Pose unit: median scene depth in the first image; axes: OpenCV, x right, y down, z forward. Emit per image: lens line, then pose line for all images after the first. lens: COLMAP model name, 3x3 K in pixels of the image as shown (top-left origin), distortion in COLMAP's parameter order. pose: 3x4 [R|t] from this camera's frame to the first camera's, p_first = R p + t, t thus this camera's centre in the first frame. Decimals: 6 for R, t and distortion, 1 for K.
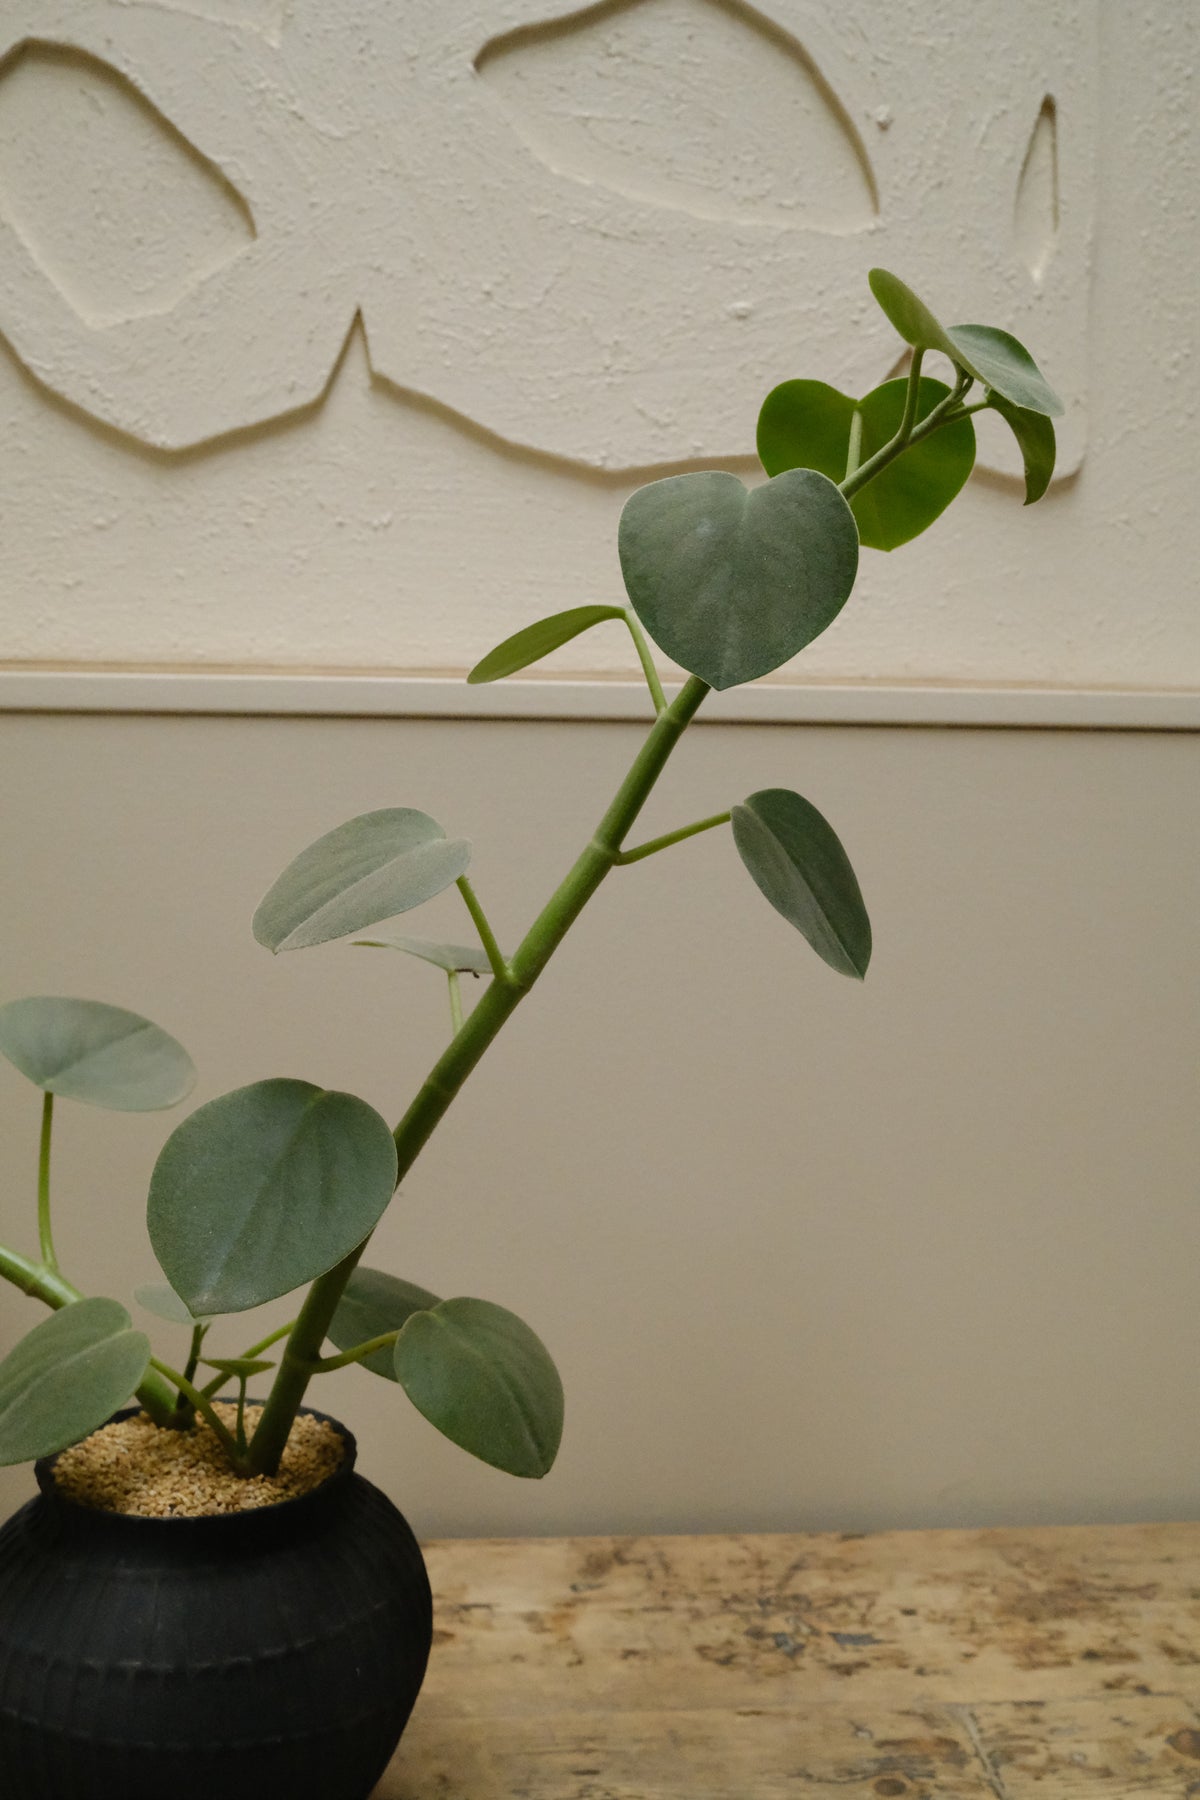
lens RADIAL K [[1836.0, 0, 598.9], [0, 1836.0, 892.8], [0, 0, 1]] dist [-0.058235, 0.151175]
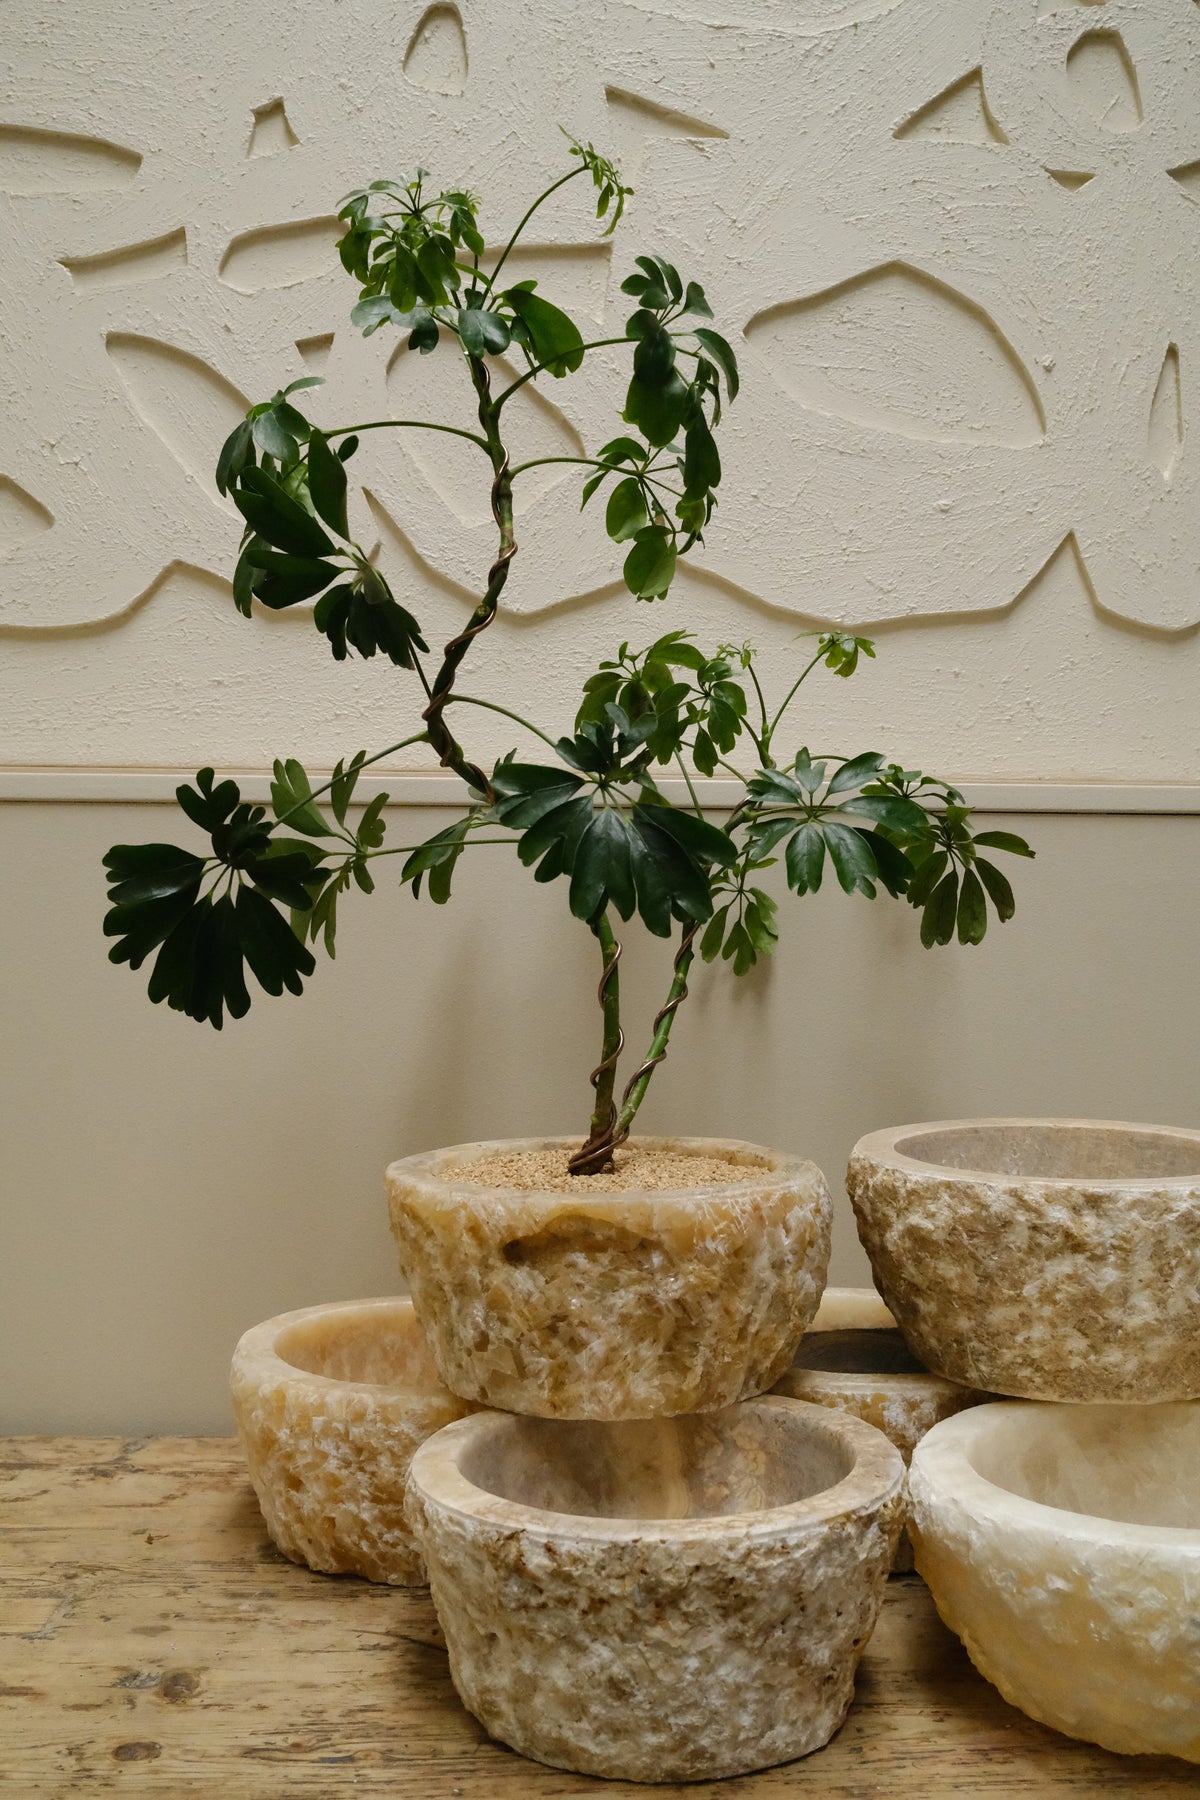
lens RADIAL K [[1836.0, 0, 598.9], [0, 1836.0, 892.8], [0, 0, 1]] dist [-0.058235, 0.151175]
pose [[0.998551, -0.004584, -0.053615, -0.105221], [0.000788, 0.997504, -0.070613, 0.058585], [0.053805, 0.070468, 0.996062, -0.331235]]
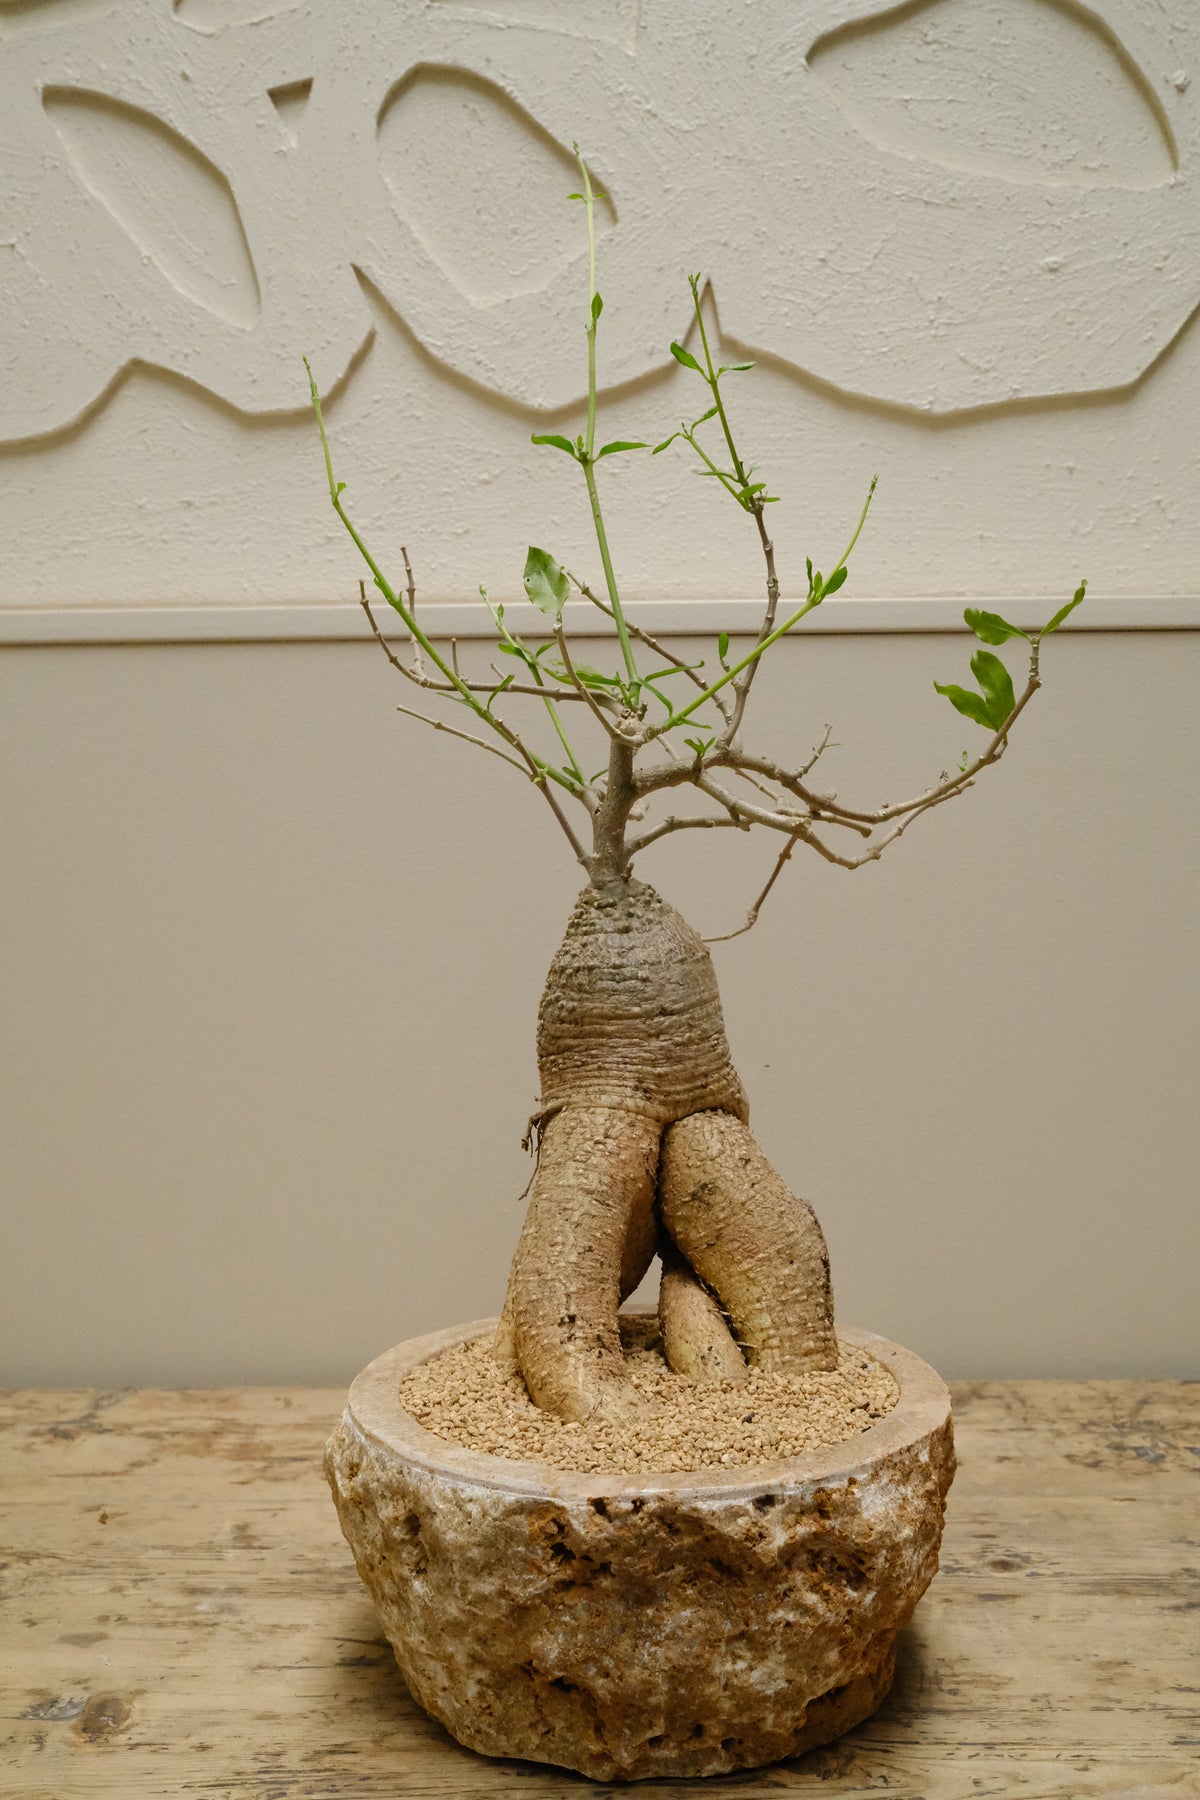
lens RADIAL K [[1836.0, 0, 598.9], [0, 1836.0, 892.8], [0, 0, 1]] dist [-0.058235, 0.151175]
pose [[0.994478, -0.022075, -0.102599, -0.091232], [0.018942, 0.999327, -0.031413, 0.091065], [0.103223, 0.029296, 0.994227, -0.113383]]
